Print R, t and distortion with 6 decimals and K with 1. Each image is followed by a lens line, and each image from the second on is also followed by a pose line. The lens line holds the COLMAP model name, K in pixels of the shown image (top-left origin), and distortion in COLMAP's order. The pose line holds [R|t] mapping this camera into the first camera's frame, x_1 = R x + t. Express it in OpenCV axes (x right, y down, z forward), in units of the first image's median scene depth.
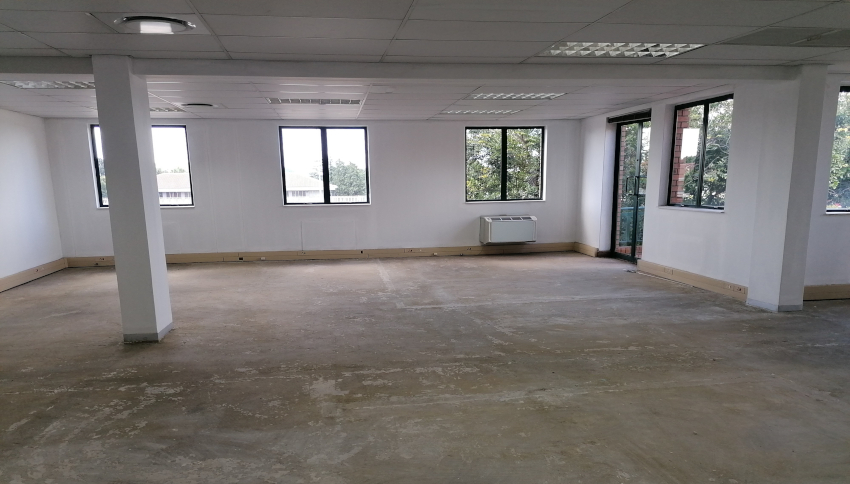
lens RADIAL K [[592.2, 0, 423.7], [0, 592.2, 290.4], [0, 0, 1]] dist [0.036528, -0.001217]
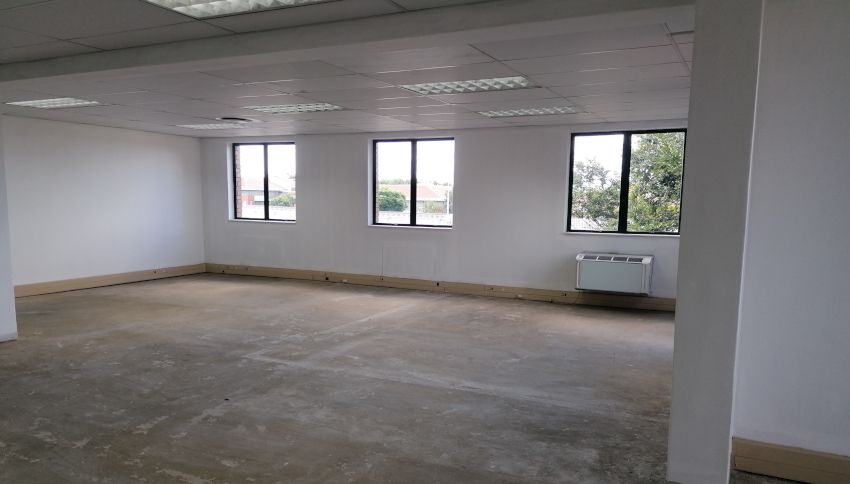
lens RADIAL K [[625.3, 0, 460.9], [0, 625.3, 269.0], [0, 0, 1]] dist [0.091216, -0.088793]
pose [[0.833947, 0.085600, -0.545166, 0.583271], [-0.127235, 0.991105, -0.039014, -0.080745], [0.536977, 0.101900, 0.837420, 0.392002]]
